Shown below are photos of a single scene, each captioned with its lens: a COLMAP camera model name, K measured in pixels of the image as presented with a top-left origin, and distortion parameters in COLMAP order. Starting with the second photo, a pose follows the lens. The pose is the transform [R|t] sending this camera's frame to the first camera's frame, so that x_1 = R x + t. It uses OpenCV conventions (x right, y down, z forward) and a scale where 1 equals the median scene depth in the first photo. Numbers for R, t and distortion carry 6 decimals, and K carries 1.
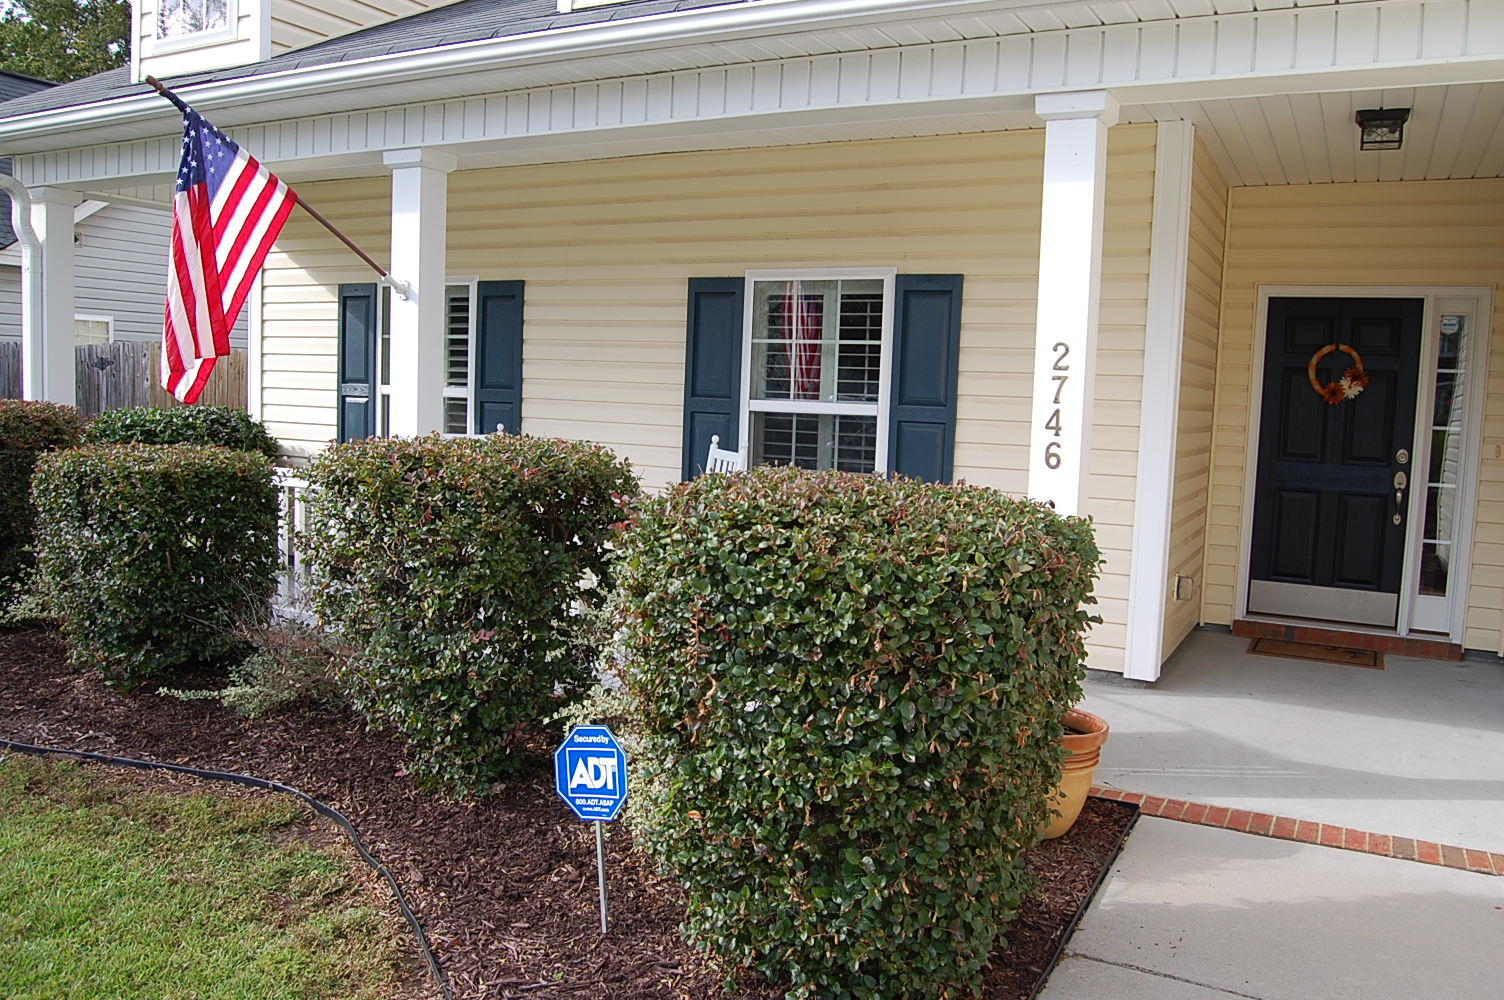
lens RADIAL K [[1163.8, 0, 761.4], [0, 1163.8, 501.2], [0, 0, 1]] dist [-0.069503, 0.000534]
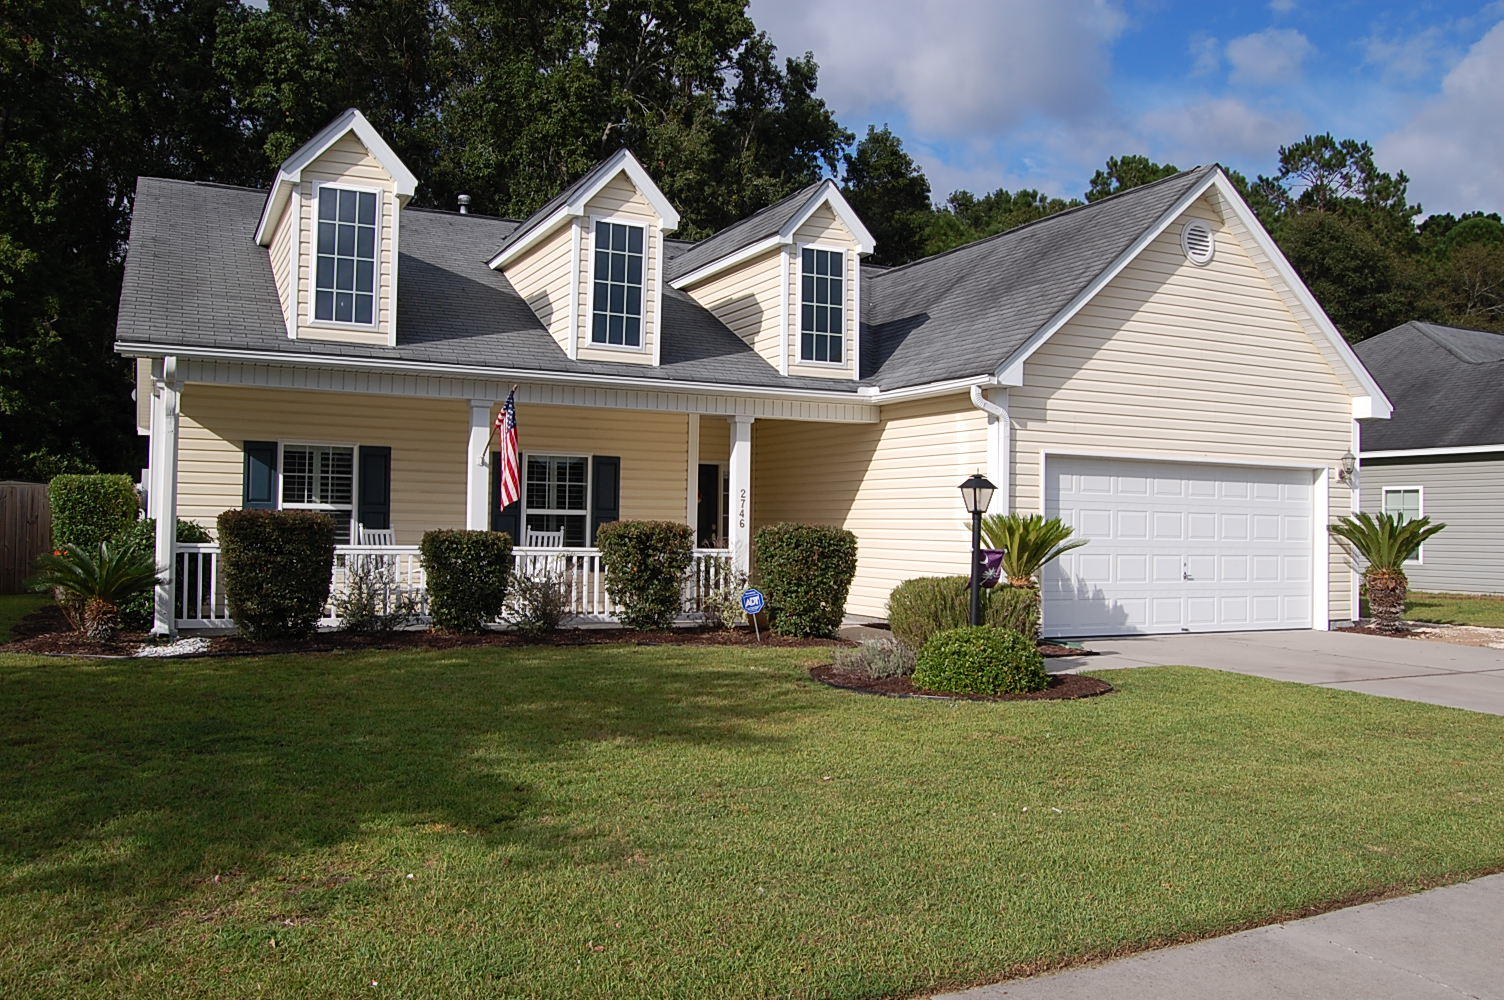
lens RADIAL K [[1195.1, 0, 748.9], [0, 1195.1, 499.4], [0, 0, 1]] dist [-0.072340, 0.005570]
pose [[0.591151, -0.013330, 0.806451, -1.407199], [0.074081, 0.996534, -0.037831, 0.009205], [-0.803152, 0.082107, 0.590090, -0.589440]]
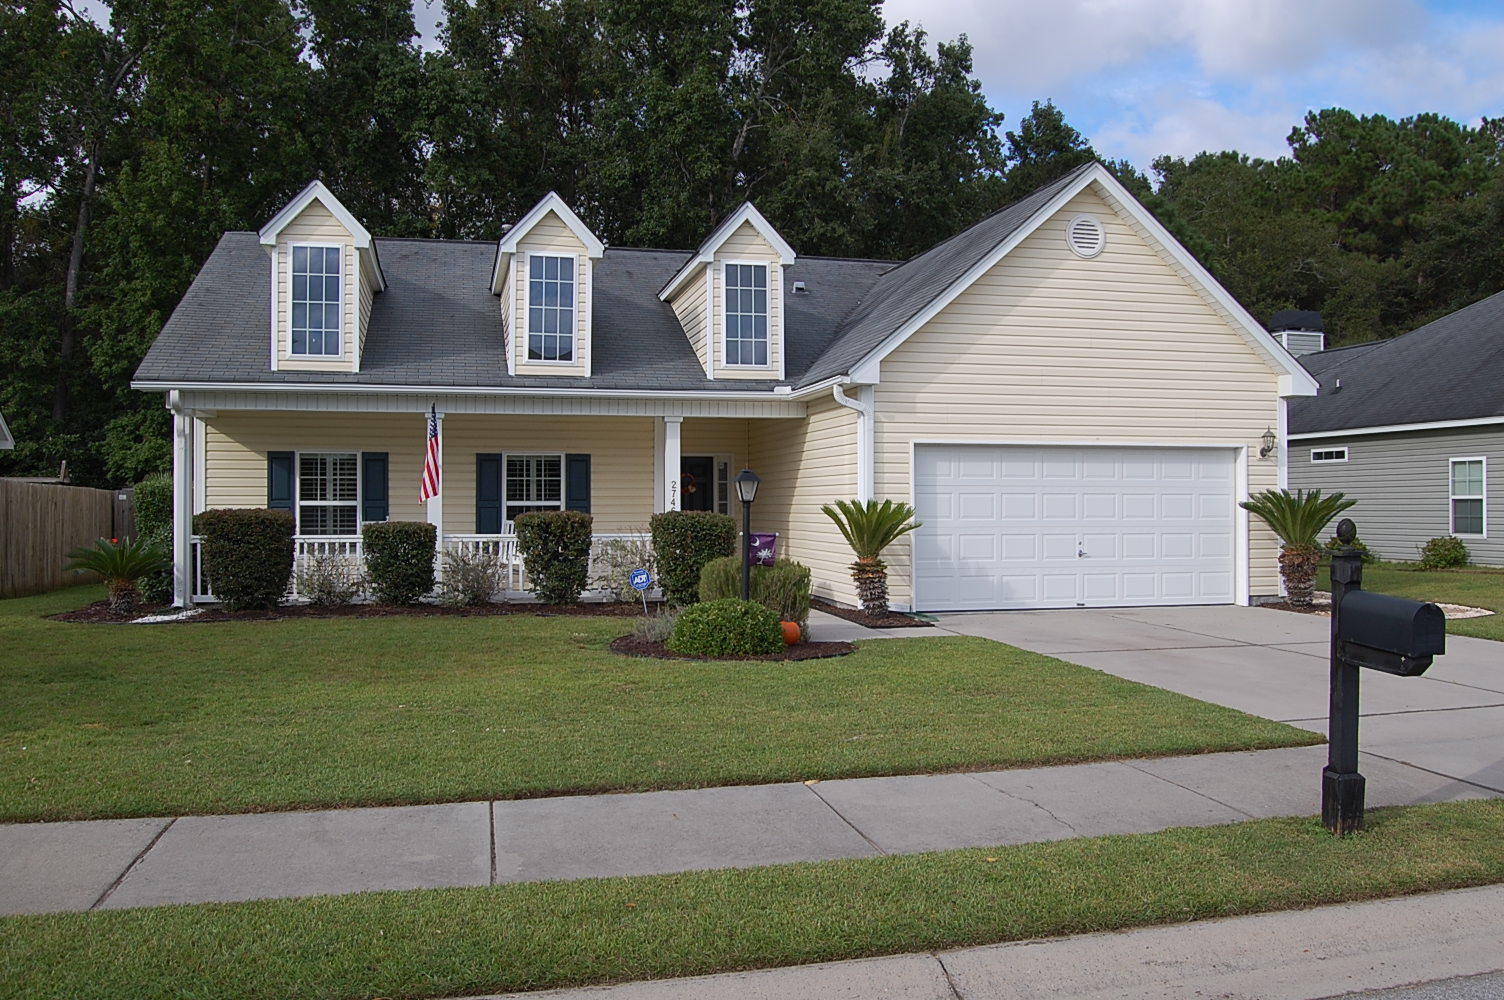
lens RADIAL K [[1195.1, 0, 748.9], [0, 1195.1, 499.4], [0, 0, 1]] dist [-0.072340, 0.005570]
pose [[0.746786, -0.039219, 0.663907, -1.211660], [0.086663, 0.995487, -0.038676, 0.049718], [-0.659394, 0.086419, 0.746814, -1.168900]]
